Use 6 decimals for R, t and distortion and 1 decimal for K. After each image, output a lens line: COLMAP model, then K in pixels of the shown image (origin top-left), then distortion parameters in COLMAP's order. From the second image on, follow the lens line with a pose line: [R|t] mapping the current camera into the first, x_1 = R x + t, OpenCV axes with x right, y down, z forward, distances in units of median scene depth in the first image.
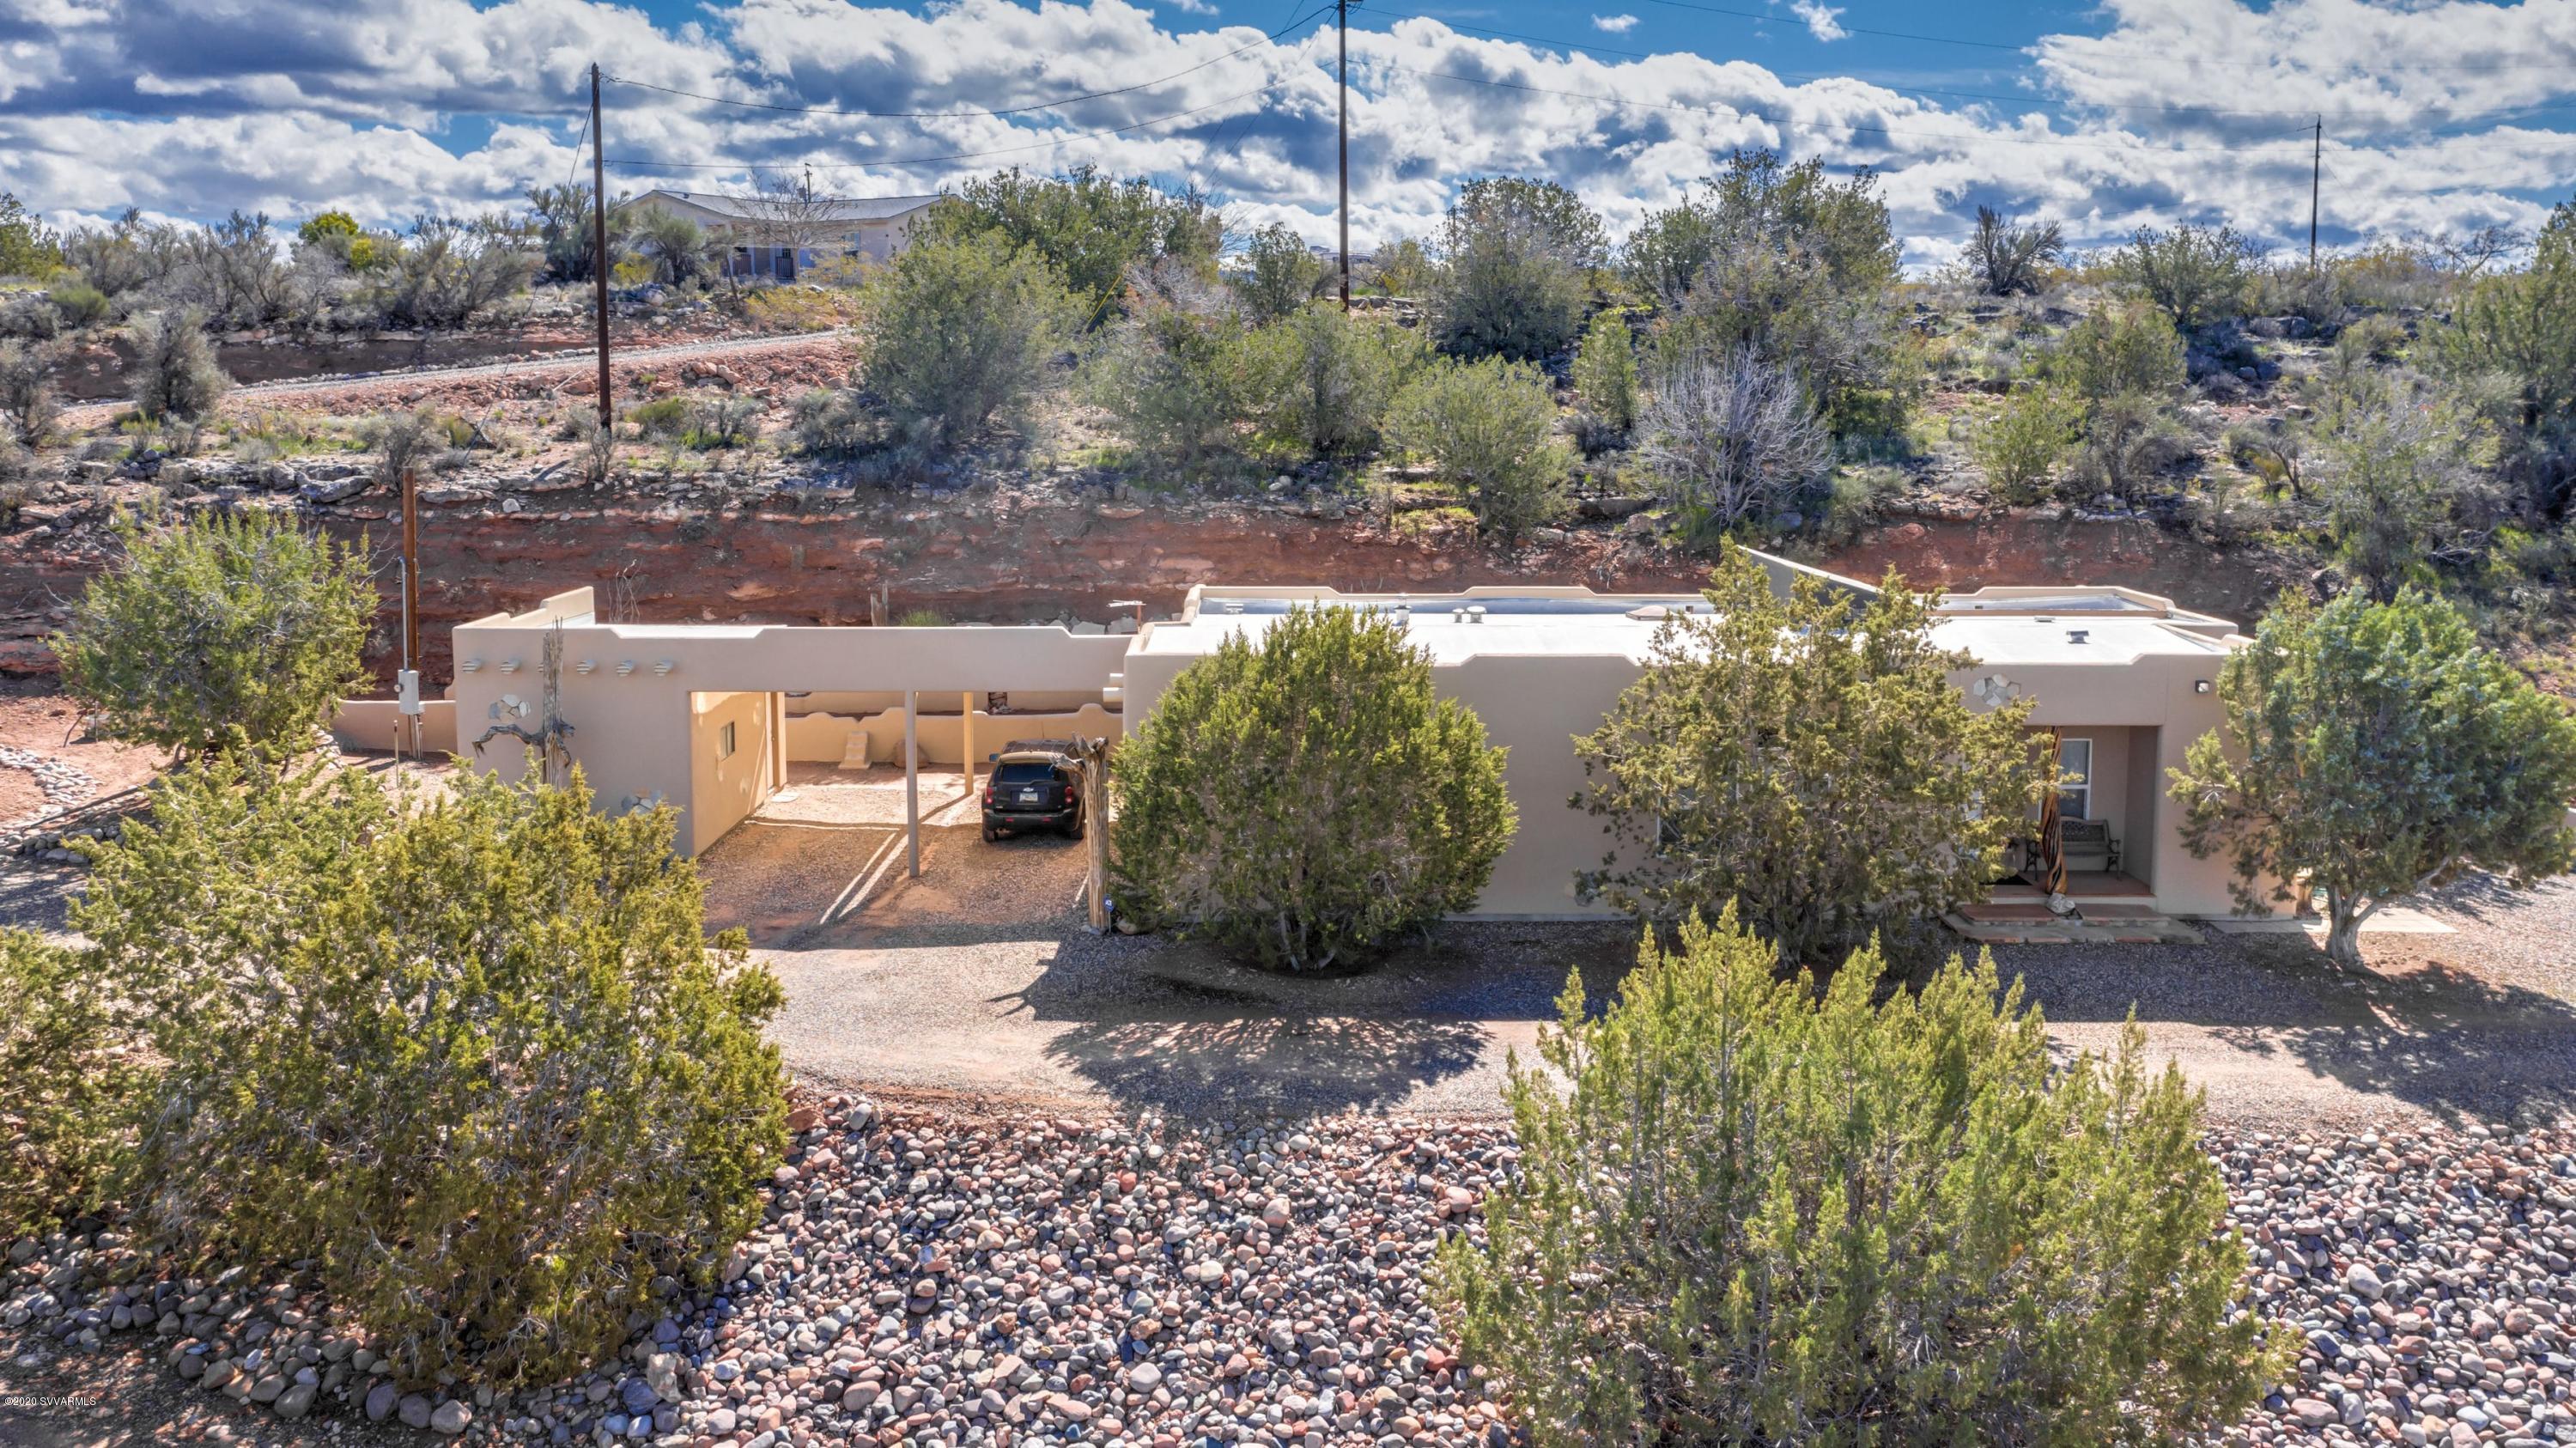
lens RADIAL K [[2067.5, 0, 1265.3], [0, 2067.5, 654.8], [0, 0, 1]] dist [0.015867, 0.010091]
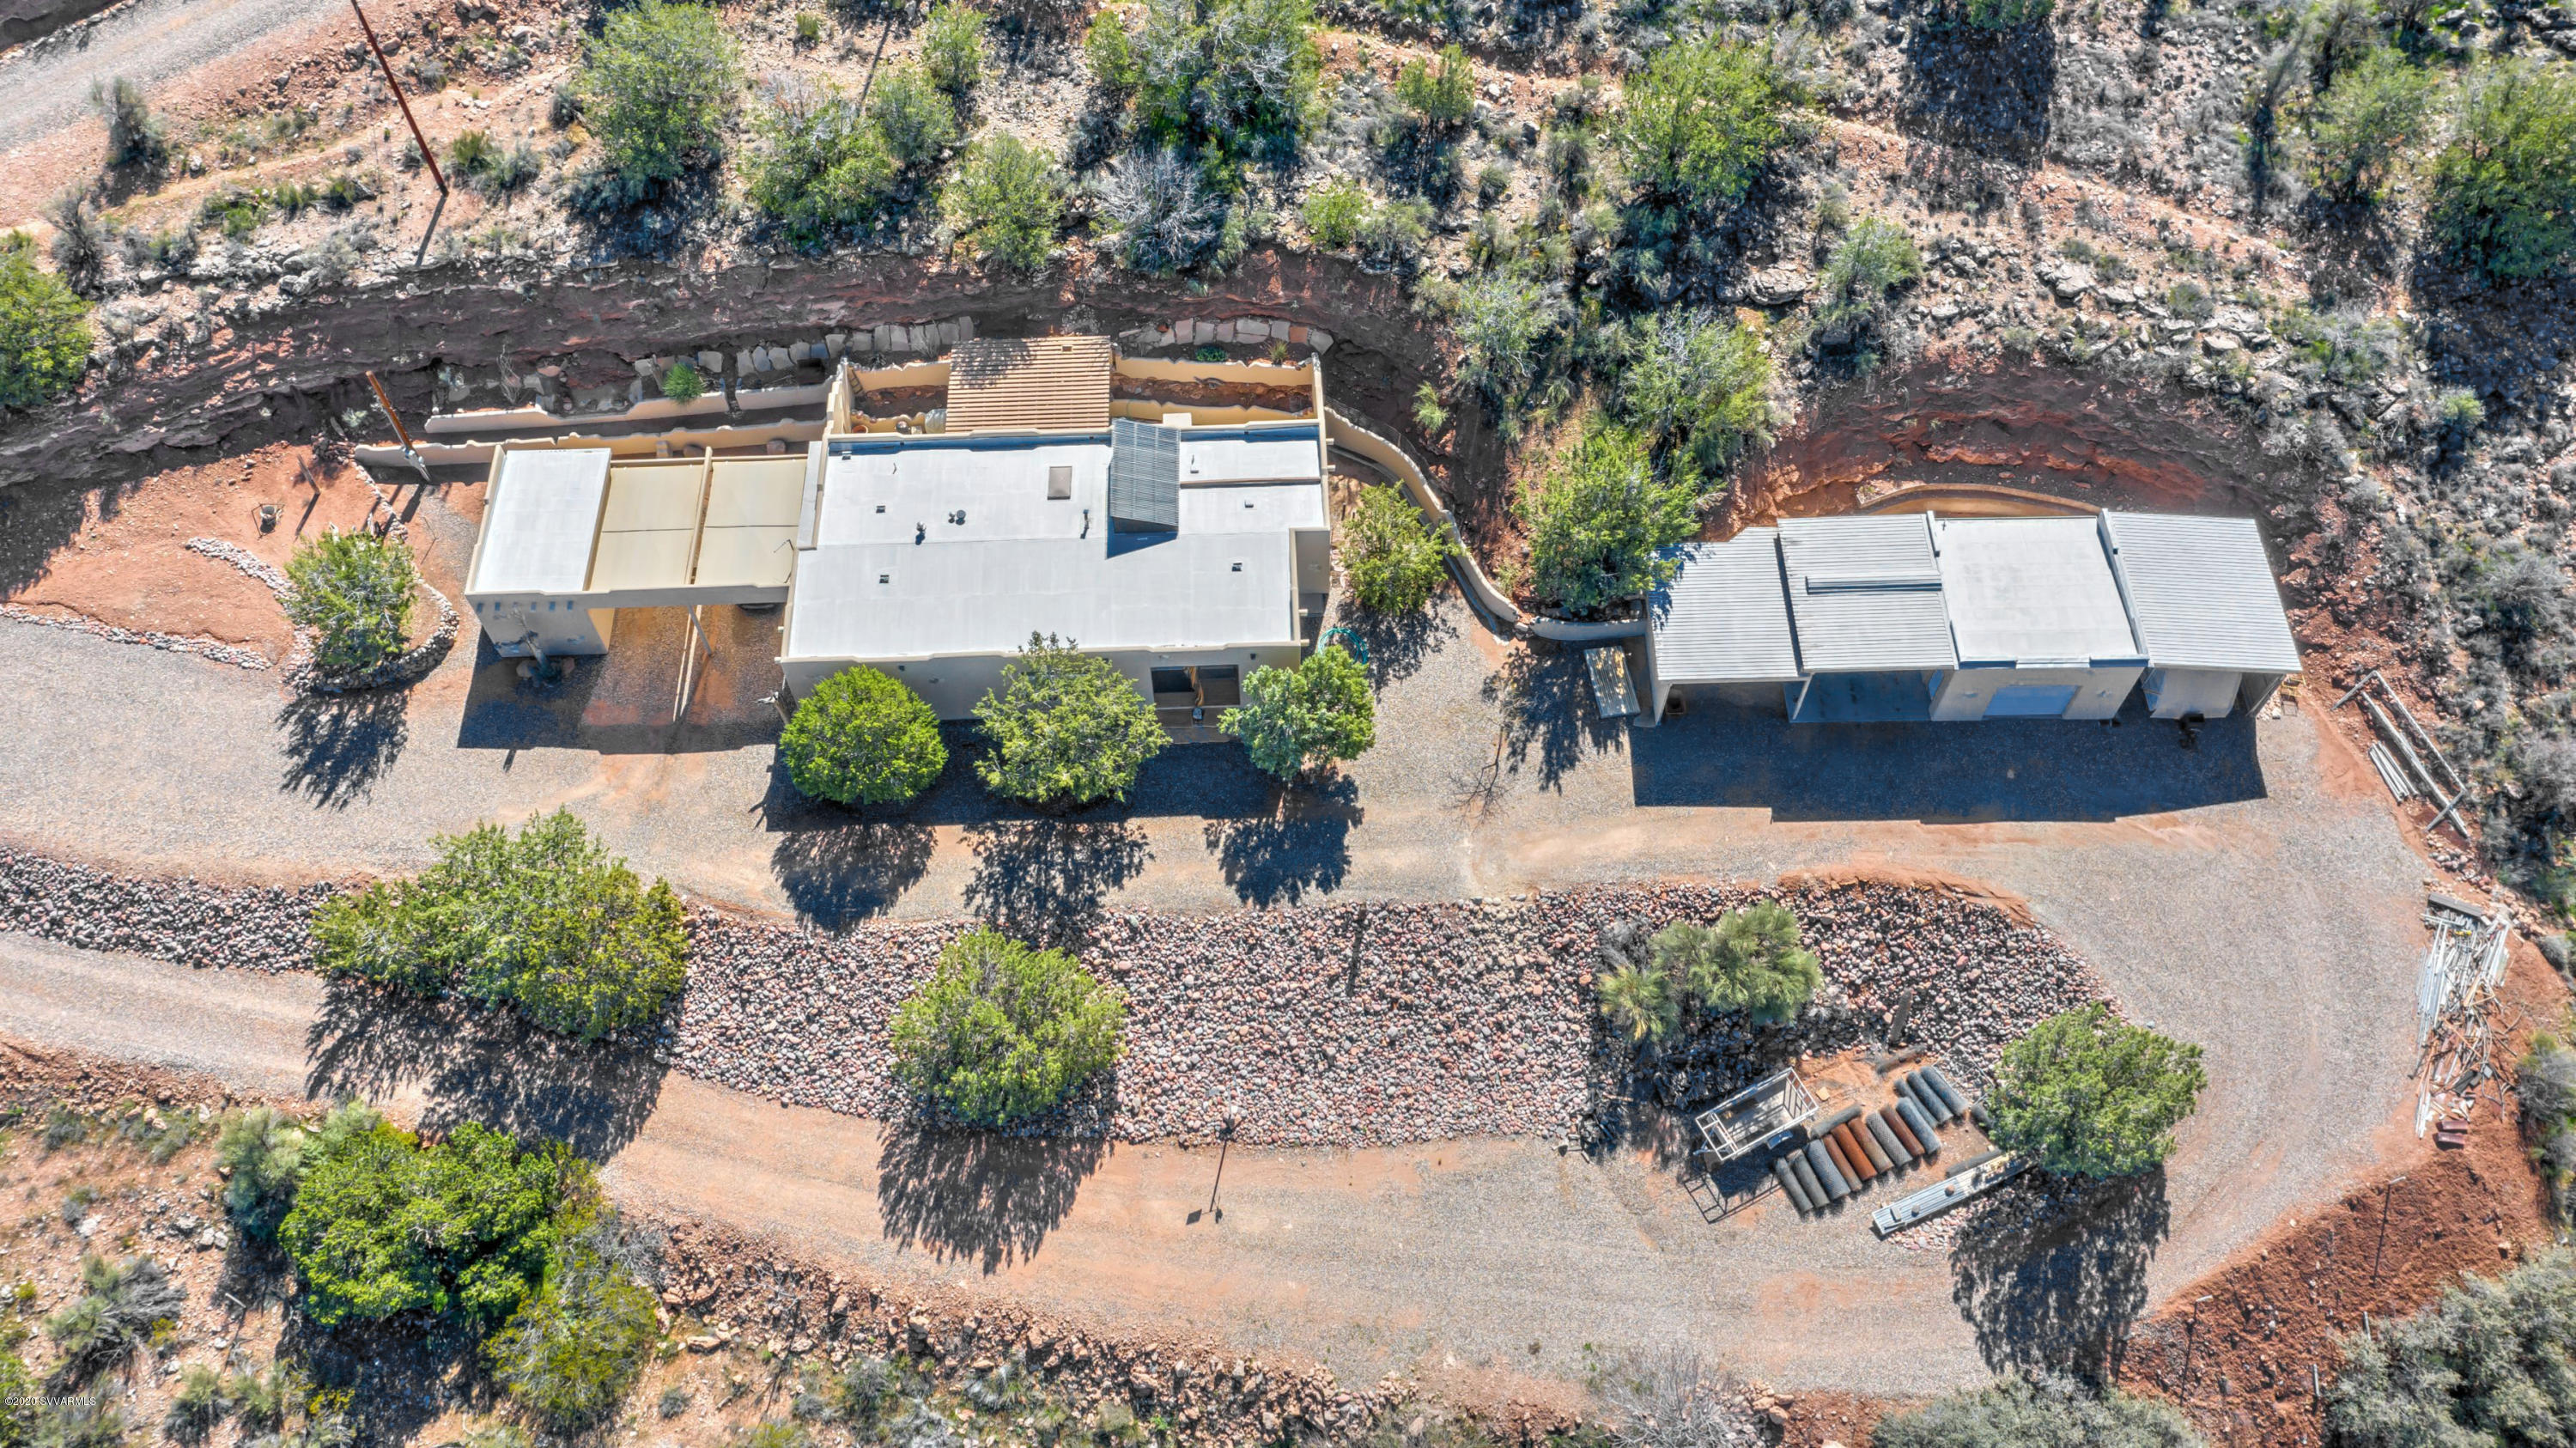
lens RADIAL K [[2067.5, 0, 1268.1], [0, 2067.5, 747.8], [0, 0, 1]] dist [0.015867, 0.010091]
pose [[0.999407, -0.034428, 0.000644, 0.483894], [0.021237, 0.631011, 0.775483, -1.768698], [-0.027105, -0.775010, 0.631368, -0.552497]]
